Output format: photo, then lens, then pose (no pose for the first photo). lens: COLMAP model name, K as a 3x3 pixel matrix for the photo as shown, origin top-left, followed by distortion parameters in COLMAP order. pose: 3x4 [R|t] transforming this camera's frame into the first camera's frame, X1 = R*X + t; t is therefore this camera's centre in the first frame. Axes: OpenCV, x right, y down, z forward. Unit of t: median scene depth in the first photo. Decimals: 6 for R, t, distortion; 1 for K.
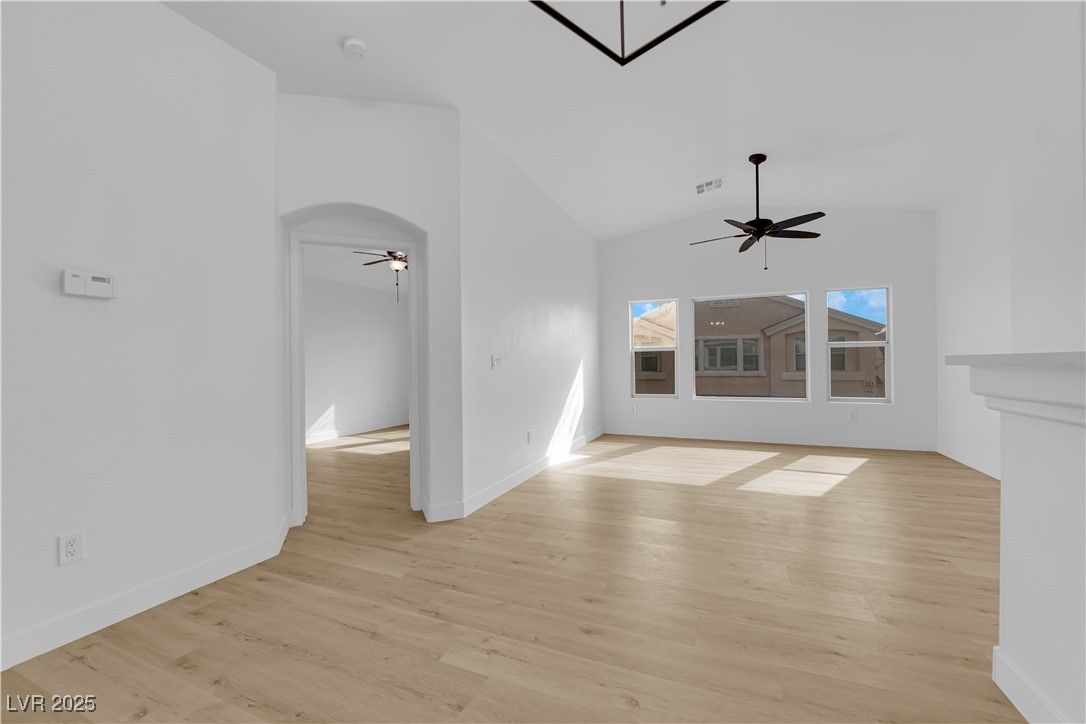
lens RADIAL K [[440.0, 0, 543.0], [0, 440.0, 362.0], [0, 0, 1]] dist [-0.001732, -0.000075]
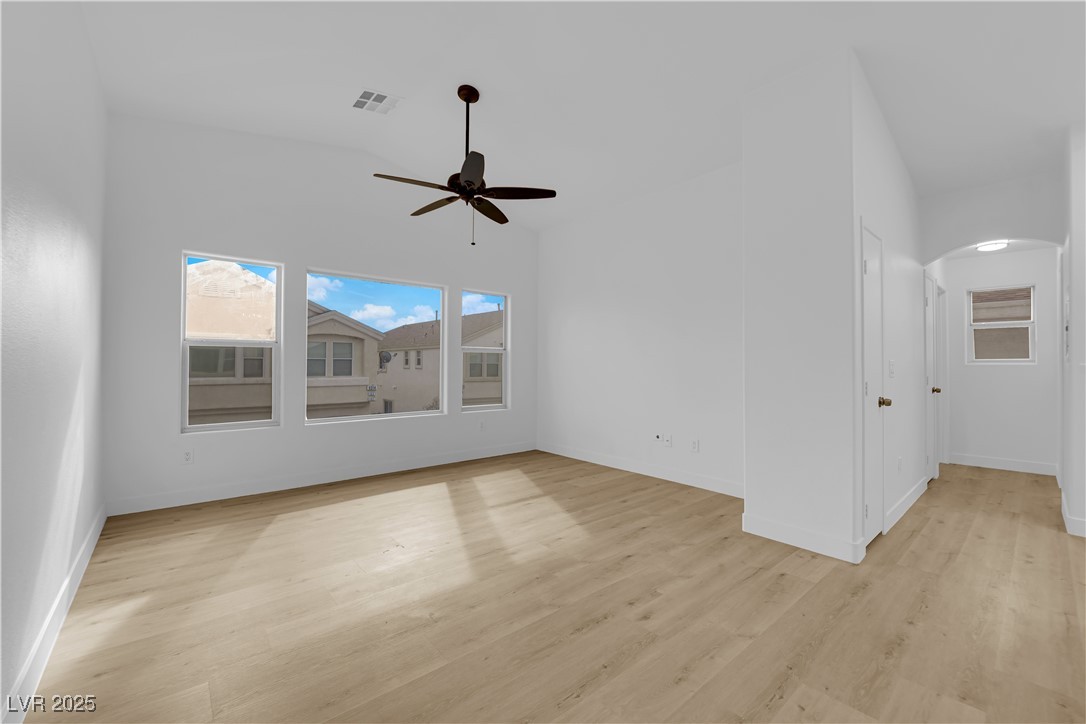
lens RADIAL K [[440.0, 0, 543.0], [0, 440.0, 362.0], [0, 0, 1]] dist [-0.001732, -0.000075]
pose [[0.450125, 0.019299, 0.892757, -0.079520], [-0.009527, 0.999813, -0.016810, 0.001089], [-0.892915, -0.000939, 0.450225, 0.399628]]
